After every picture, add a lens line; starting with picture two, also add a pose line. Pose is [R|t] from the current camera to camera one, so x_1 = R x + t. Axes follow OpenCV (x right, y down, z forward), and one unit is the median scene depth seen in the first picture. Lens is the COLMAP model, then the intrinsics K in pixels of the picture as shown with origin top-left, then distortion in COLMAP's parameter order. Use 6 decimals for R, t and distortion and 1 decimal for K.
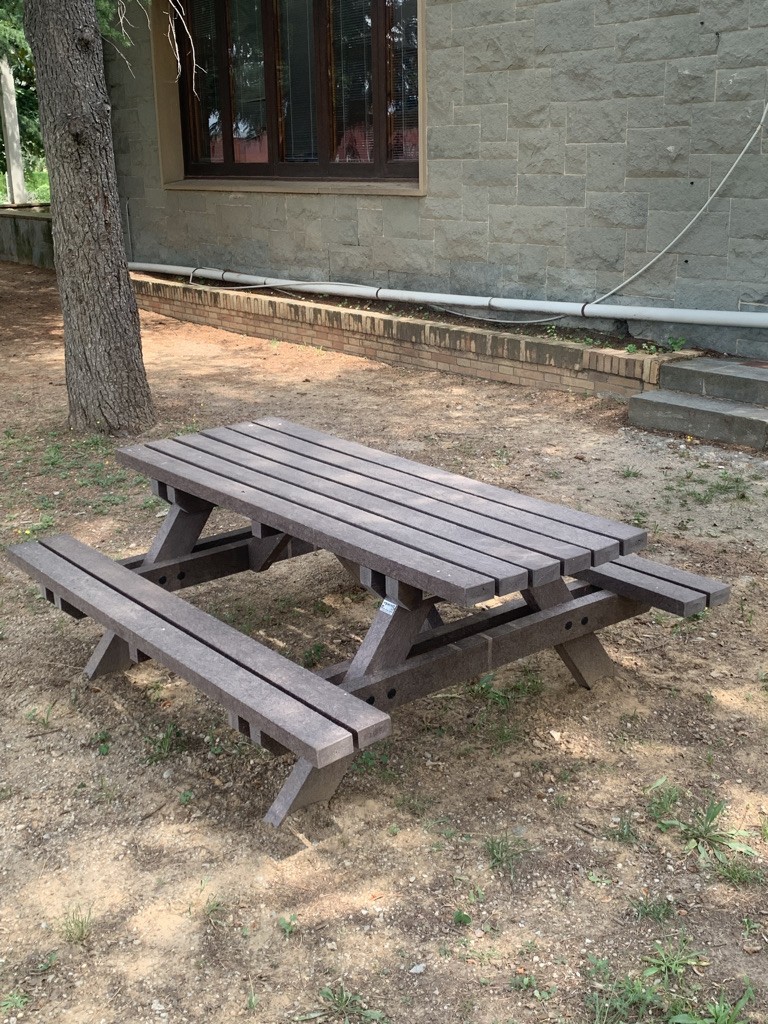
lens RADIAL K [[1122.4, 0, 384.0], [0, 1122.4, 512.0], [0, 0, 1]] dist [0.174642, -0.544985]
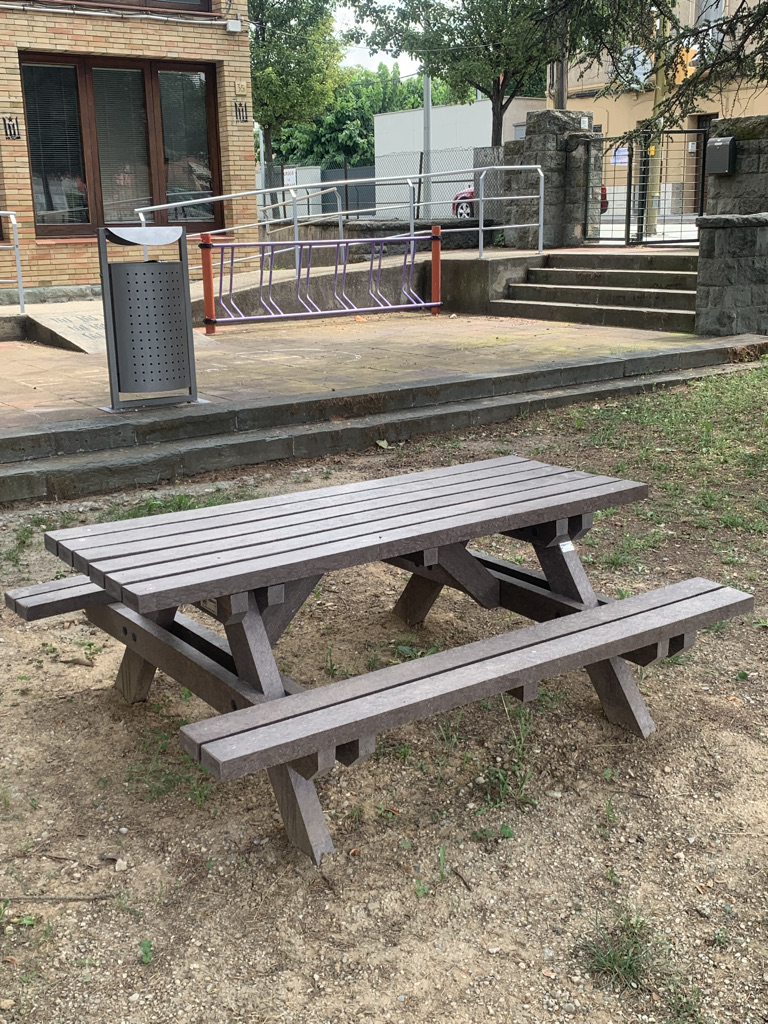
lens RADIAL K [[1122.4, 0, 384.0], [0, 1122.4, 512.0], [0, 0, 1]] dist [0.174642, -0.544985]
pose [[0.074266, -0.234179, 0.969353, -1.042044], [0.322952, 0.925301, 0.198795, -0.224943], [-0.943497, 0.298291, 0.144347, 0.886515]]
